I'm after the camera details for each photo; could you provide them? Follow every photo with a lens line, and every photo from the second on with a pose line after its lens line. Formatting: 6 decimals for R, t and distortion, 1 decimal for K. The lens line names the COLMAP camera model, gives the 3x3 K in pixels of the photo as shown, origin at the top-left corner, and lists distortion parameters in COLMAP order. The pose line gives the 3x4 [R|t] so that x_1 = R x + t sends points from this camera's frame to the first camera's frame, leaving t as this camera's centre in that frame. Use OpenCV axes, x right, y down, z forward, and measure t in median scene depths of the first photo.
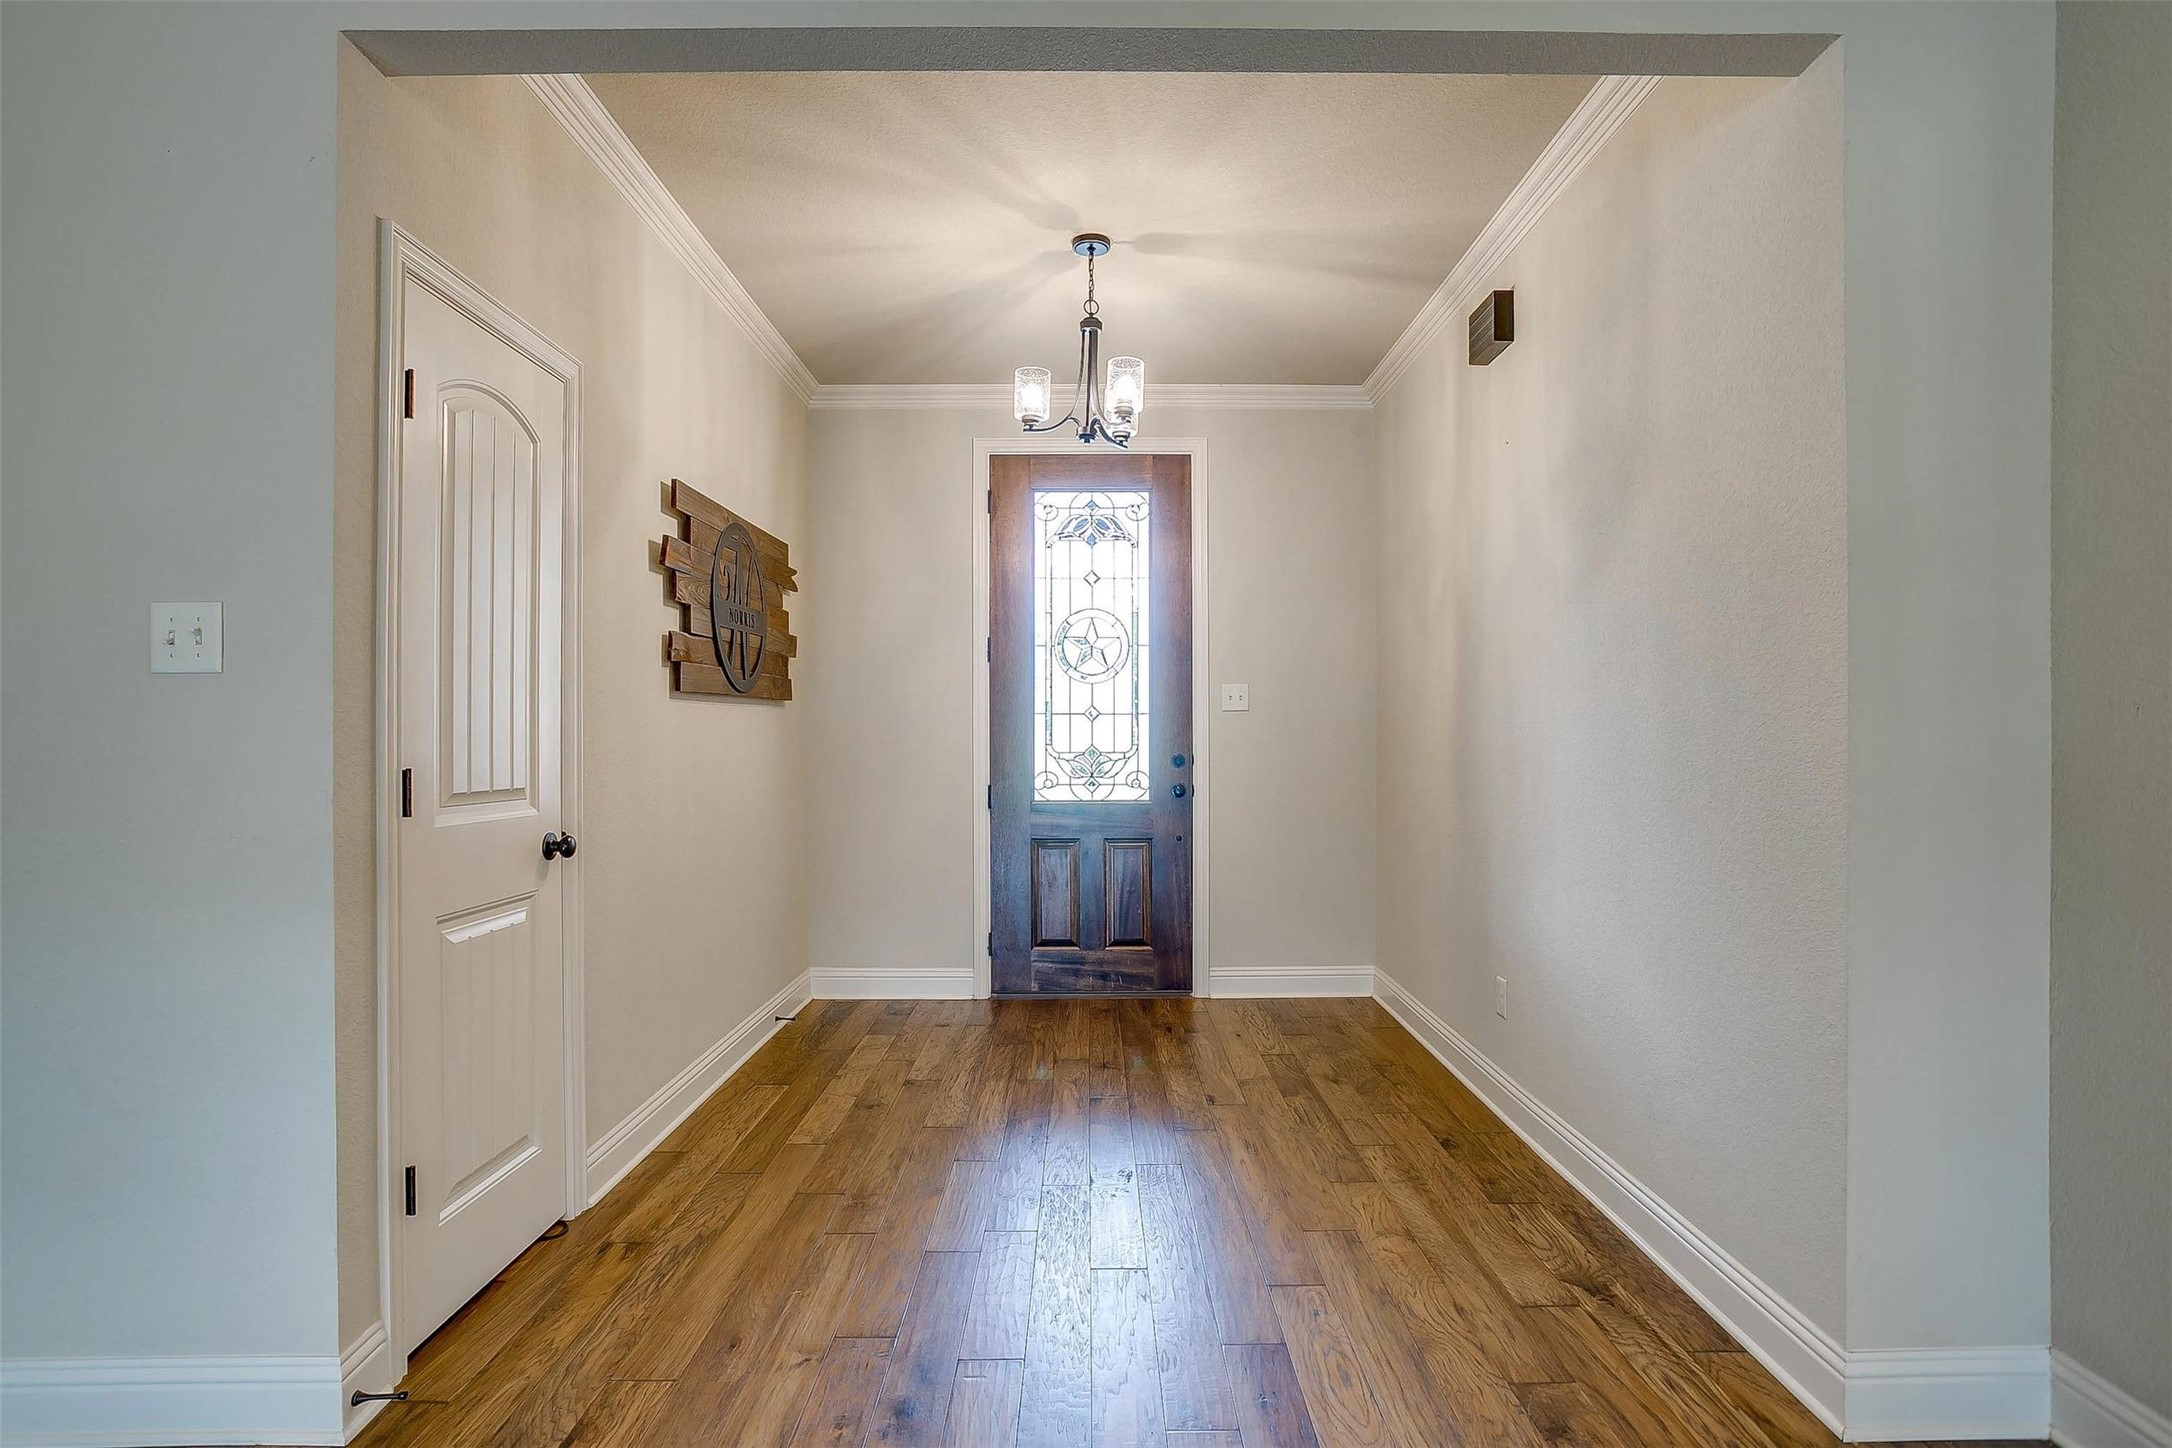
lens RADIAL K [[1105.7, 0, 1118.9], [0, 1105.7, 741.2], [0, 0, 1]] dist [-0.023225, 0.000668]
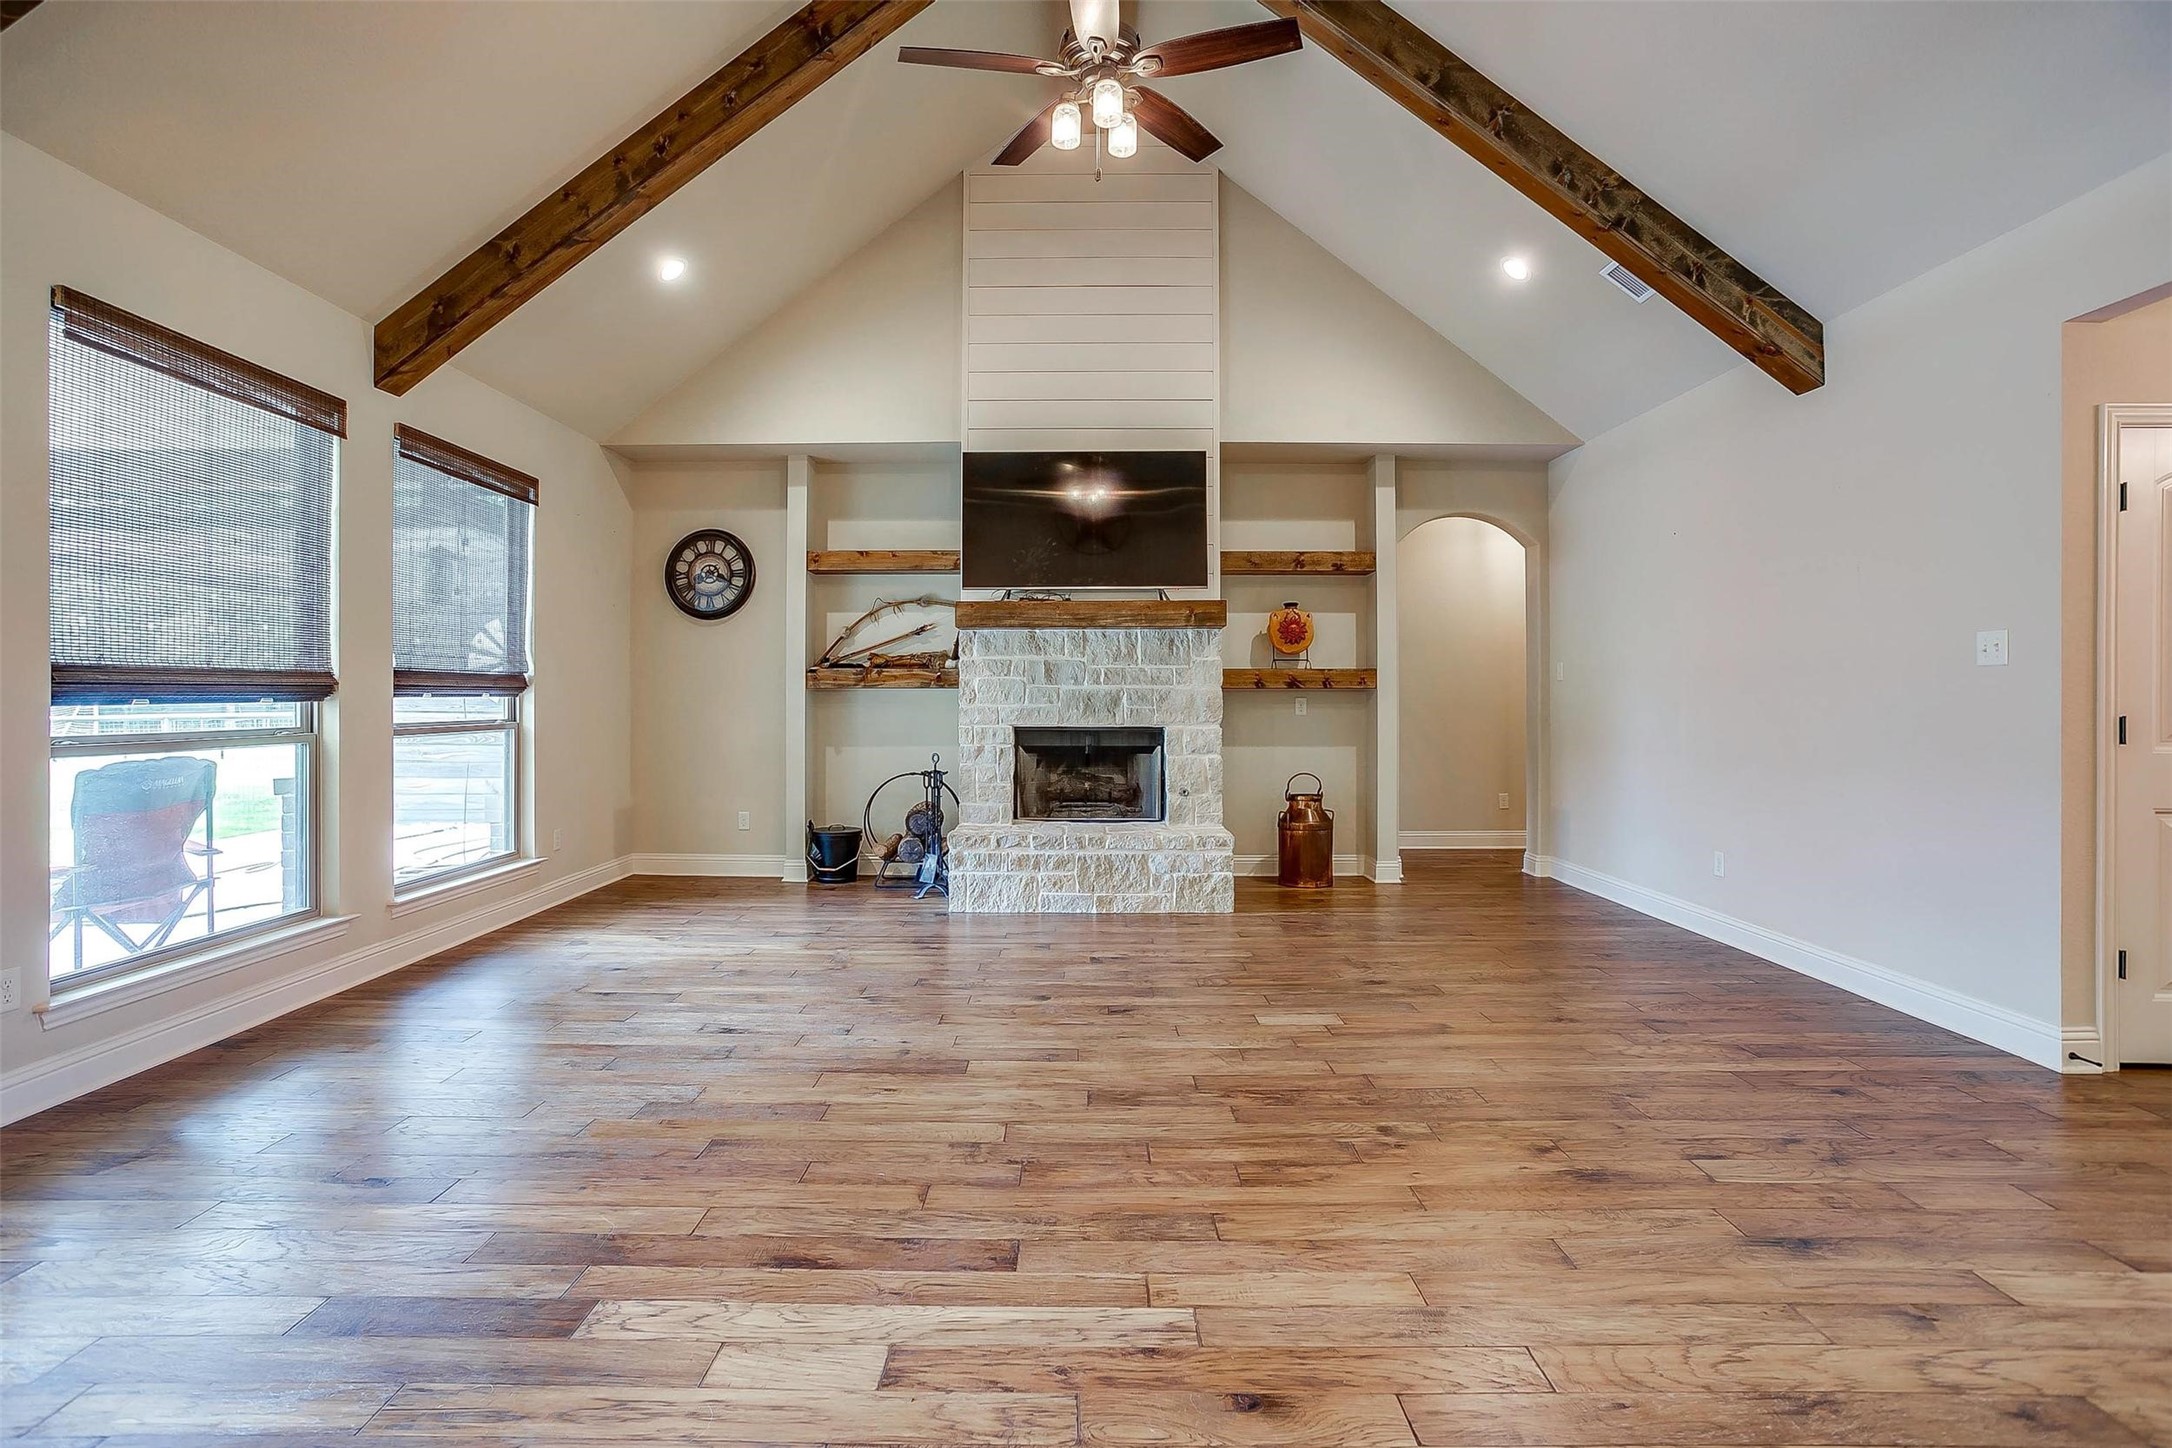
lens RADIAL K [[1053.7, 0, 1068.9], [0, 1053.7, 686.0], [0, 0, 1]] dist [-0.043970, 0.021373]
pose [[-0.023104, -0.010655, -0.999676, 0.406039], [-0.008408, 0.999910, -0.010463, 0.003813], [0.999698, 0.008163, -0.023191, -0.249271]]
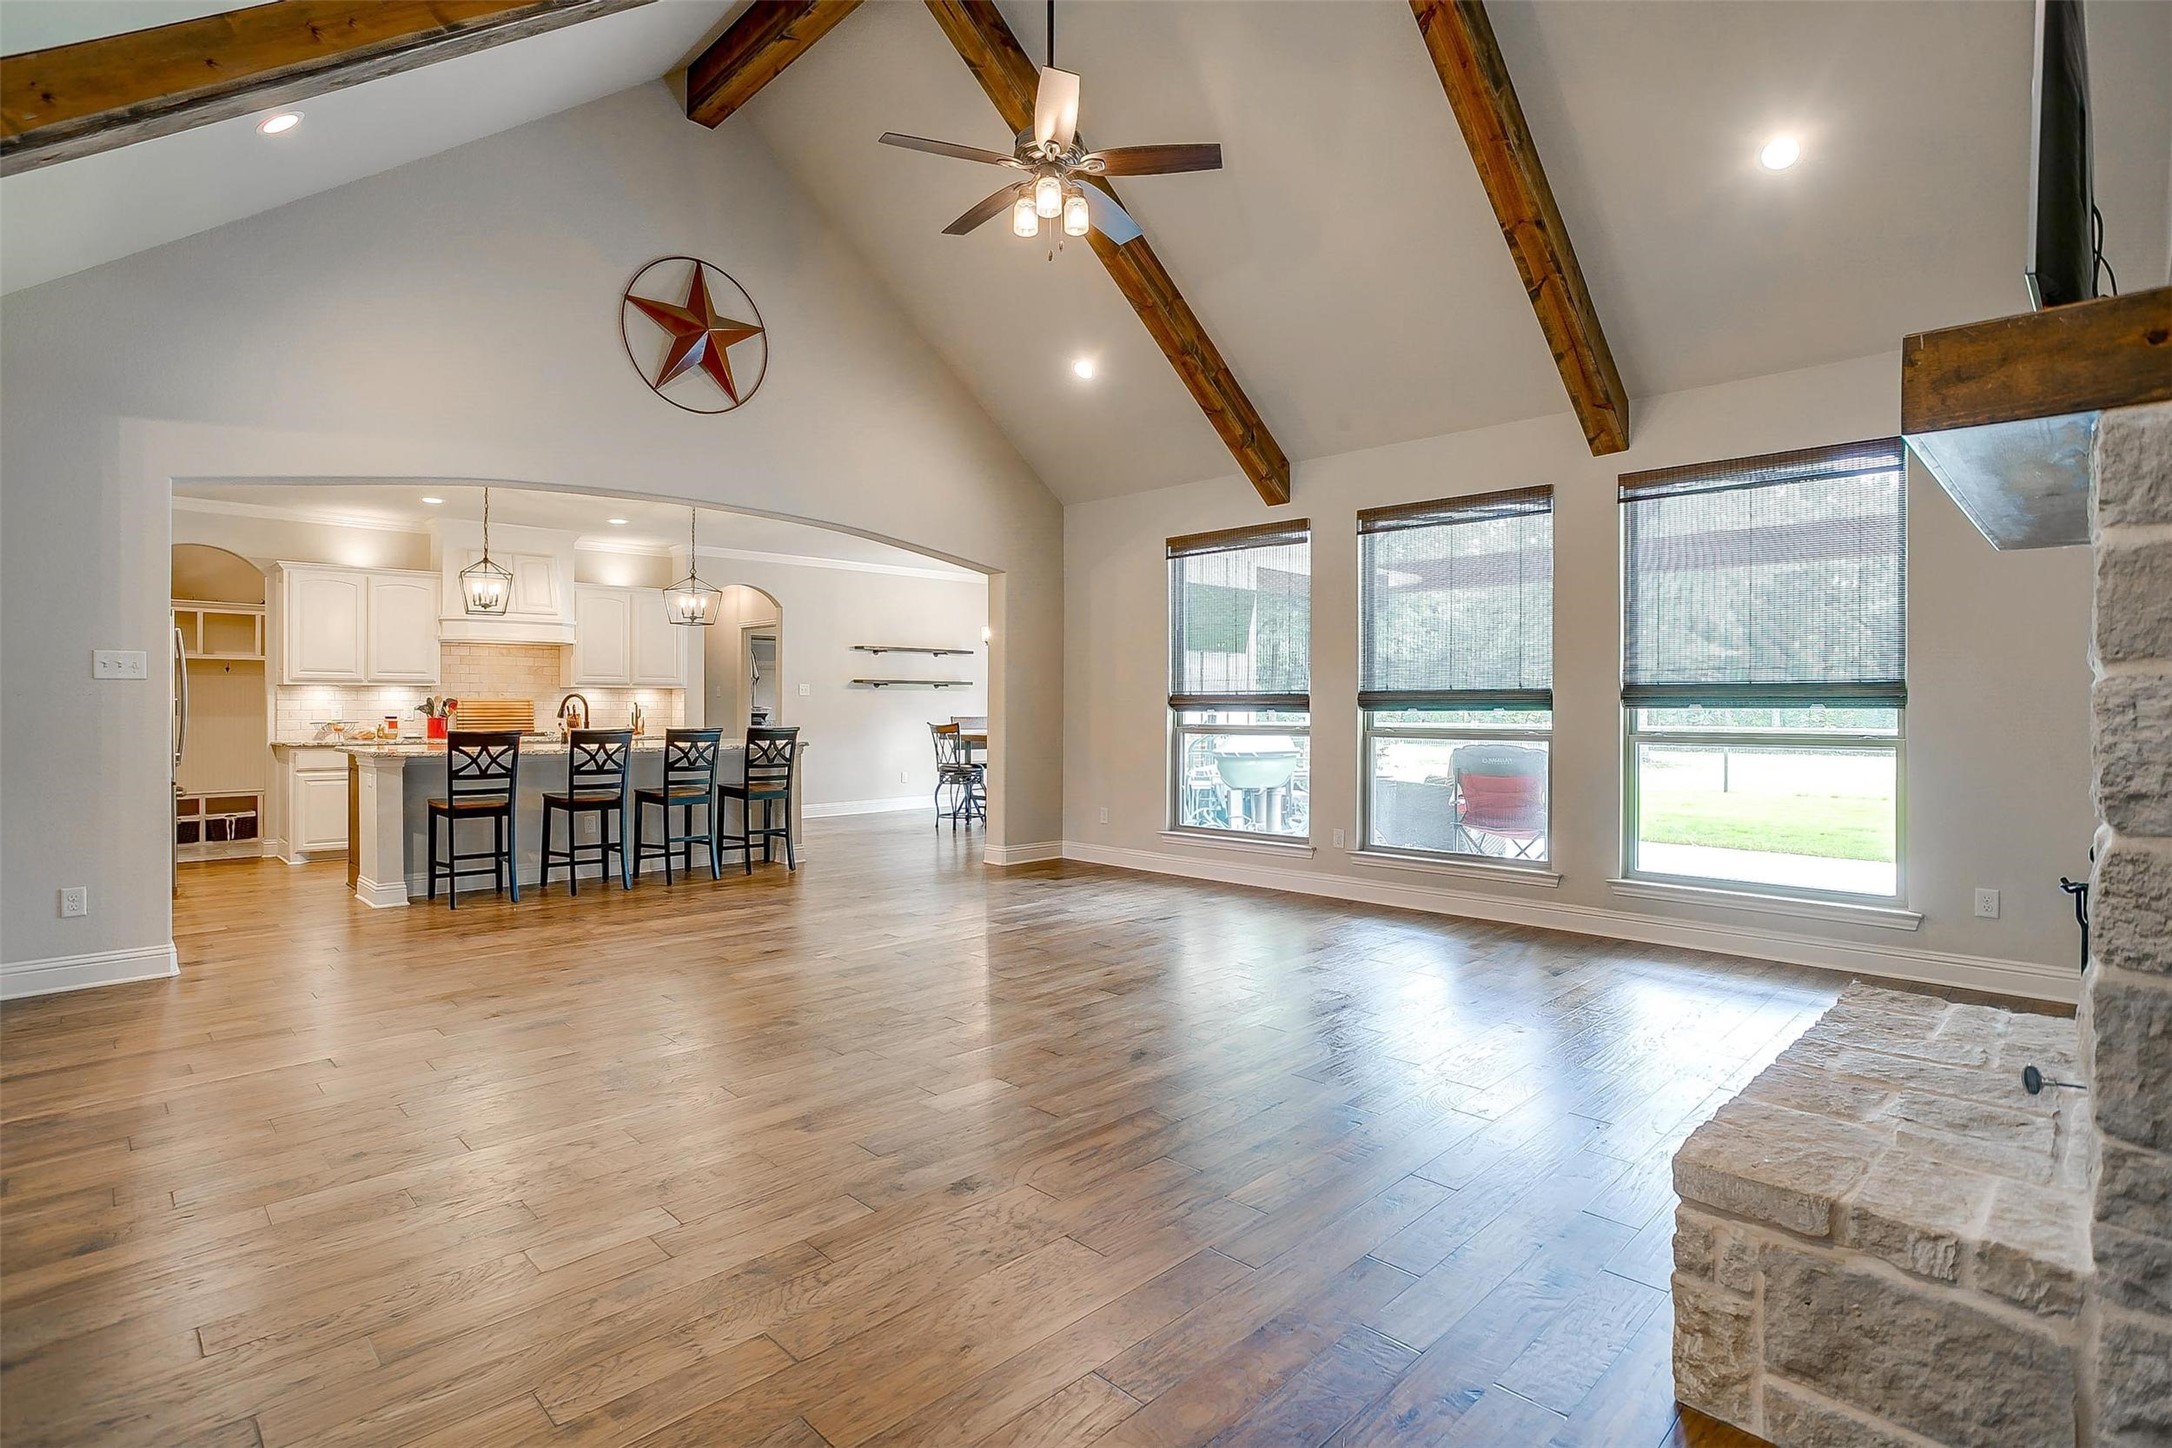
lens RADIAL K [[1053.7, 0, 1027.5], [0, 1053.7, 718.3], [0, 0, 1]] dist [-0.043970, 0.021373]
pose [[-0.665076, -0.010028, 0.746708, -0.852964], [0.003607, 0.999855, 0.016641, -0.000521], [-0.746767, 0.013761, -0.664943, 0.291679]]
